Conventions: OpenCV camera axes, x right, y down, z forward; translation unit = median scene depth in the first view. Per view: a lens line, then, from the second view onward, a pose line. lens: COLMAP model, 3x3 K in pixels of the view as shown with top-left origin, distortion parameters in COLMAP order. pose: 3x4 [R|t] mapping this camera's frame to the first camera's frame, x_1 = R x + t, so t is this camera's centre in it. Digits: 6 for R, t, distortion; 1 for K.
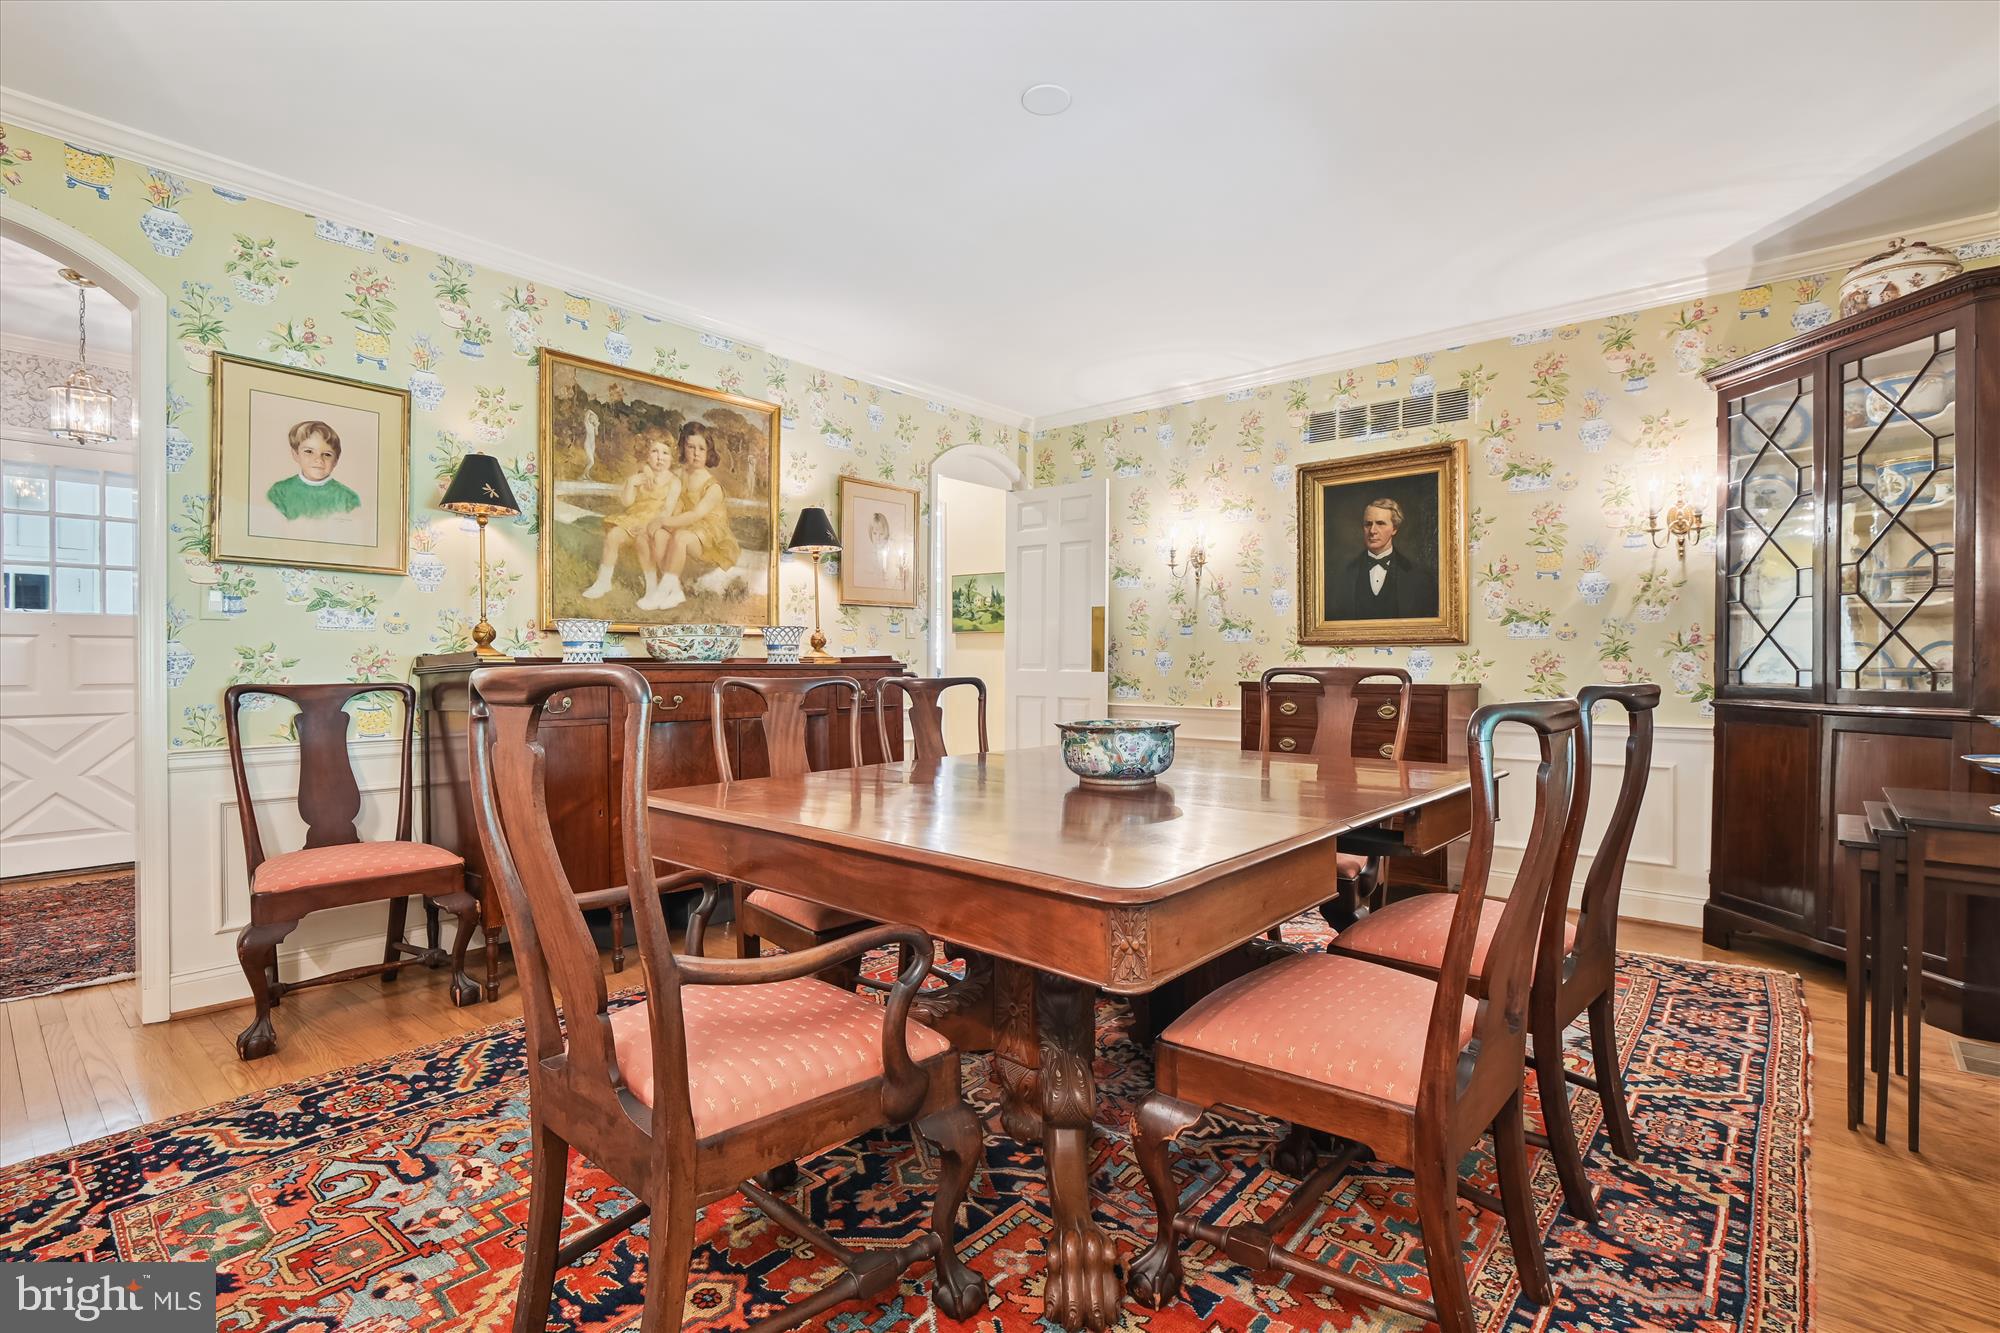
lens RADIAL K [[923.1, 0, 1014.9], [0, 923.1, 665.0], [0, 0, 1]] dist [-0.003620, -0.000149]
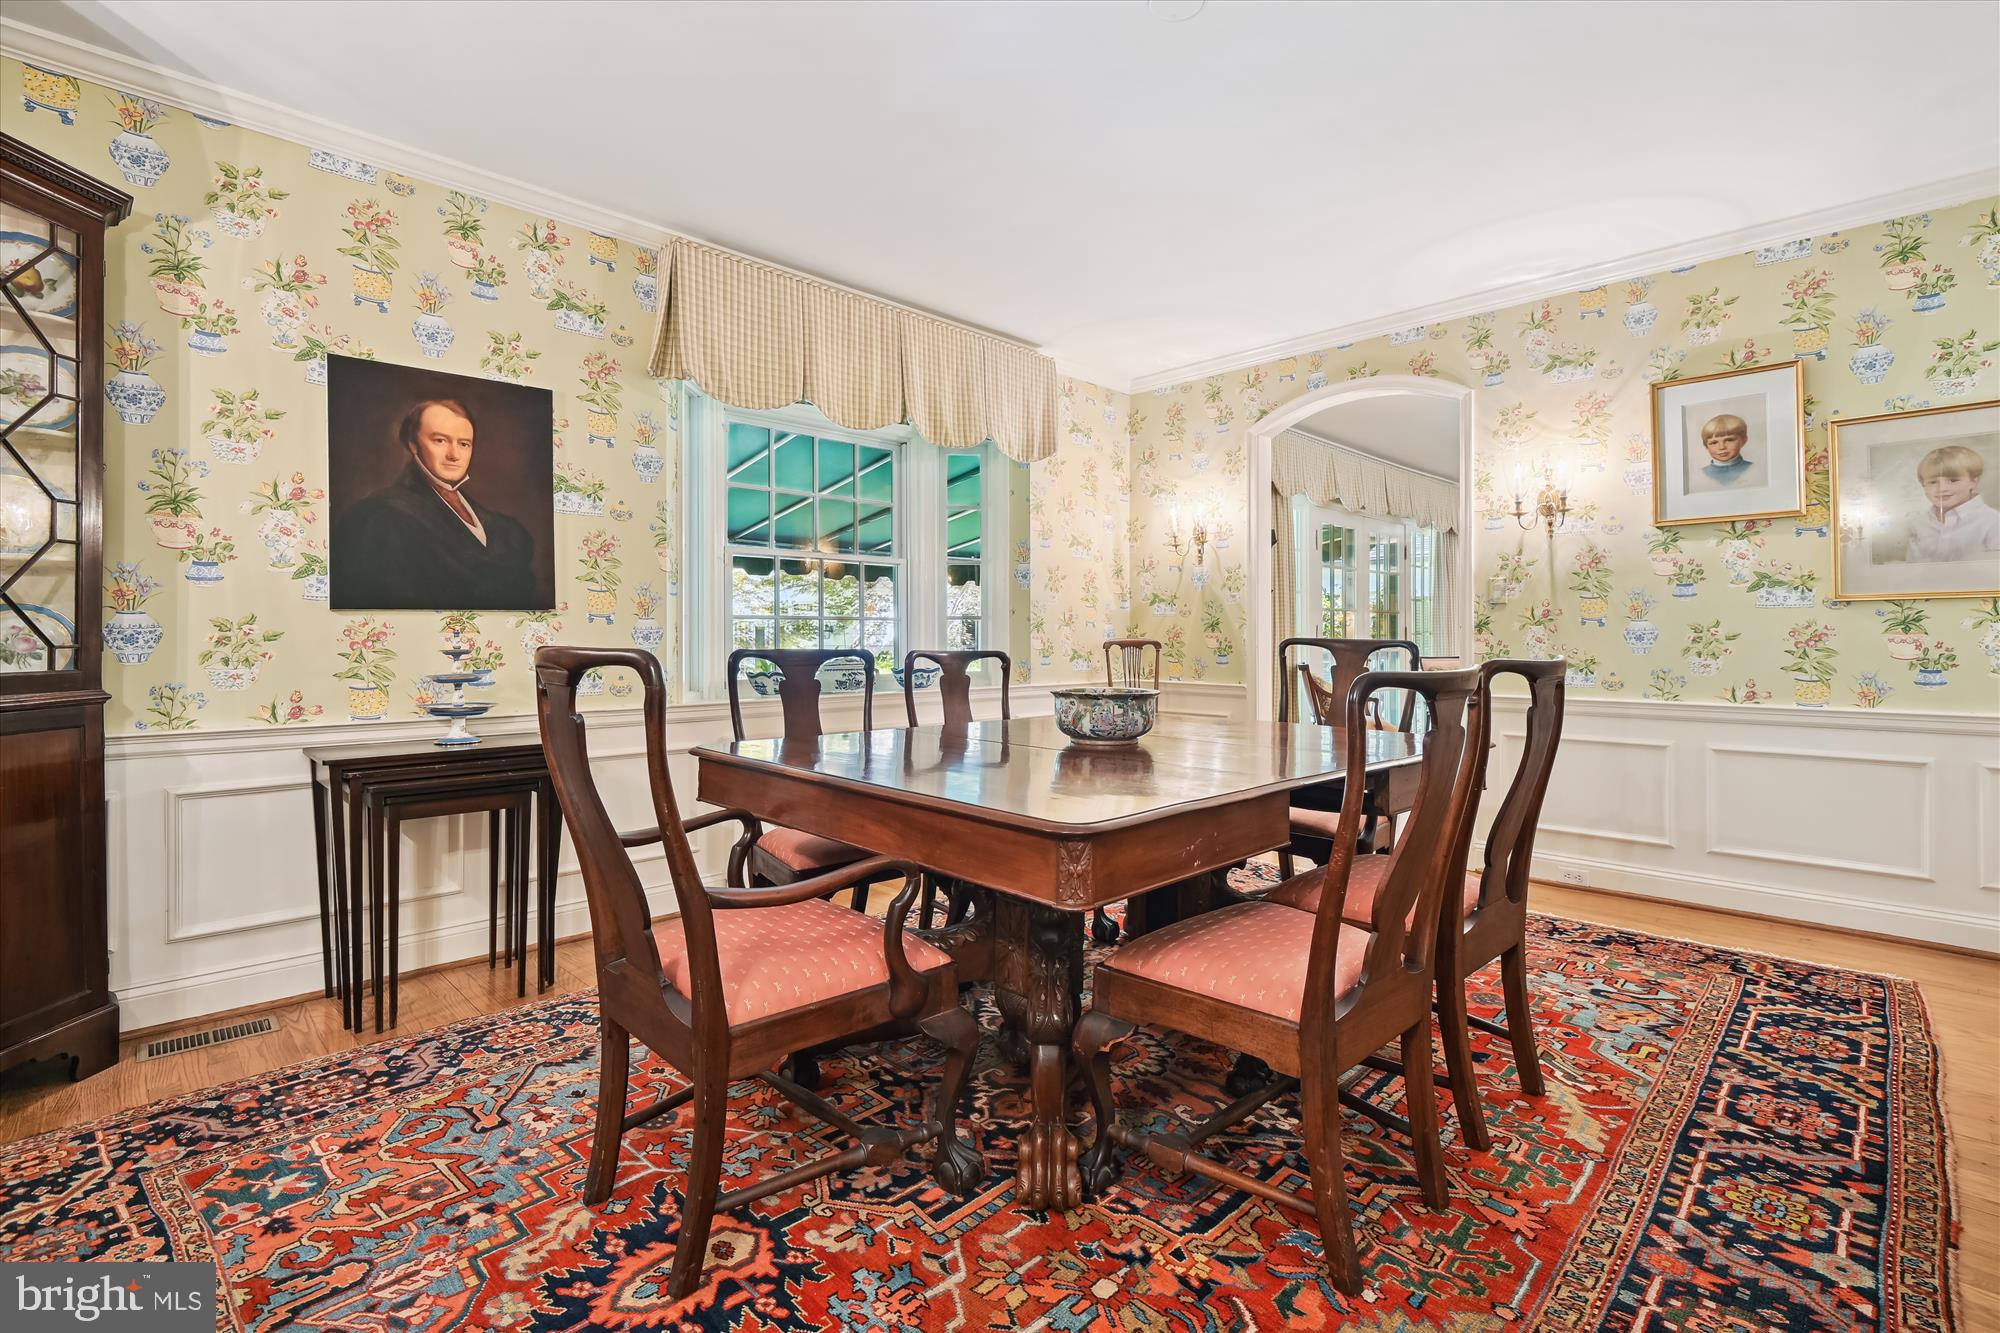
lens RADIAL K [[923.1, 0, 1026.5], [0, 923.1, 637.1], [0, 0, 1]] dist [-0.003620, -0.000149]
pose [[-0.997716, -0.000720, 0.067539, 0.075484], [-0.000496, 0.999994, 0.003324, -0.003147], [-0.067541, 0.003283, -0.997711, 1.249286]]
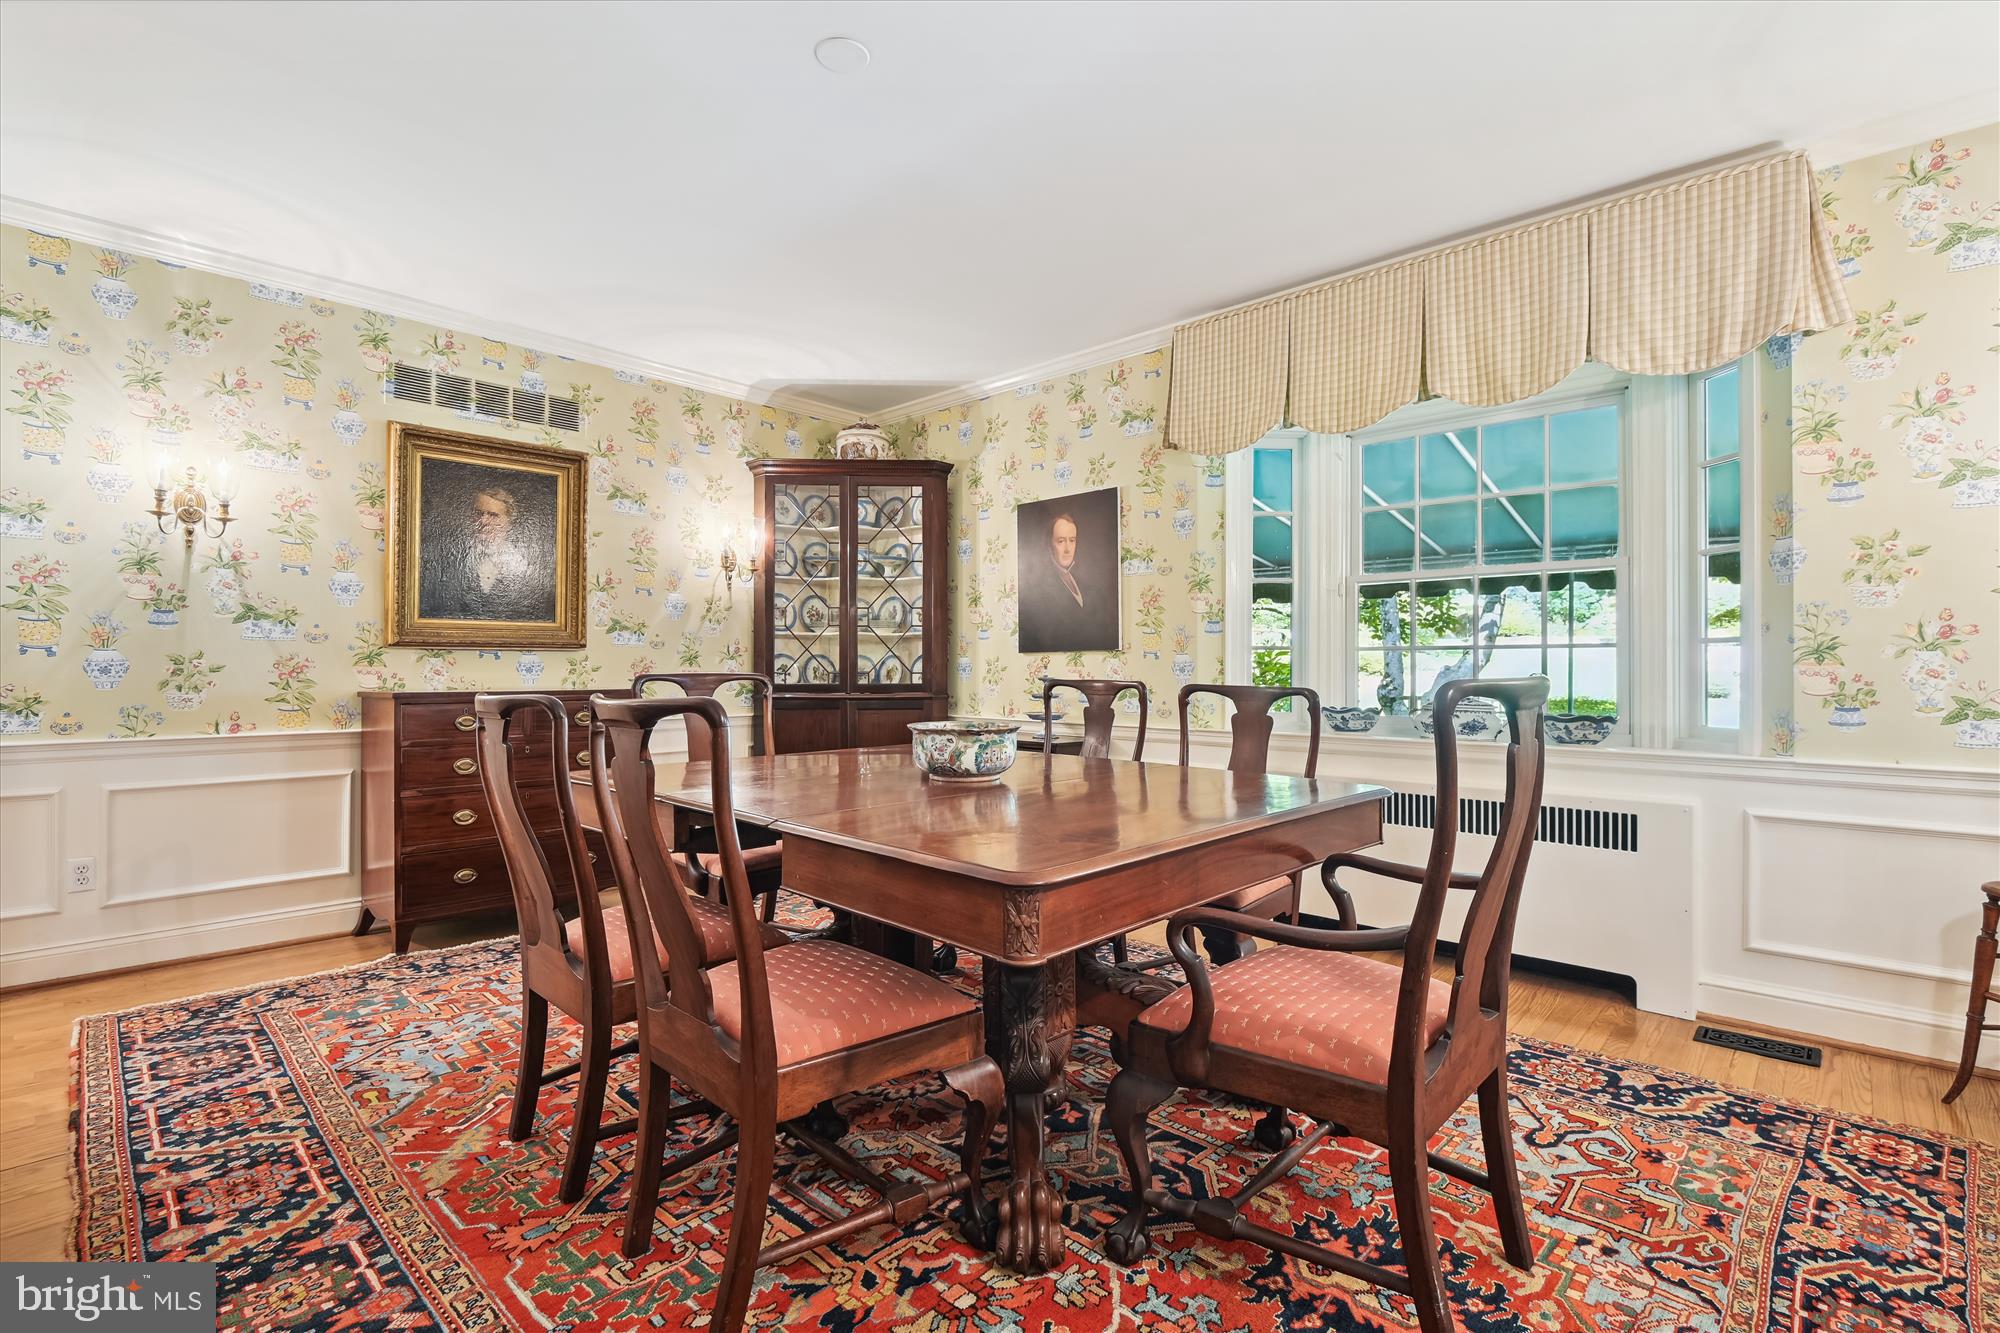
lens RADIAL K [[923.1, 0, 996.4], [0, 923.1, 663.3], [0, 0, 1]] dist [-0.003620, -0.000149]
pose [[0.054526, 0.003800, 0.998505, -0.573256], [0.000812, 0.999992, -0.003850, -0.003699], [-0.998512, 0.001021, 0.054523, 0.530425]]
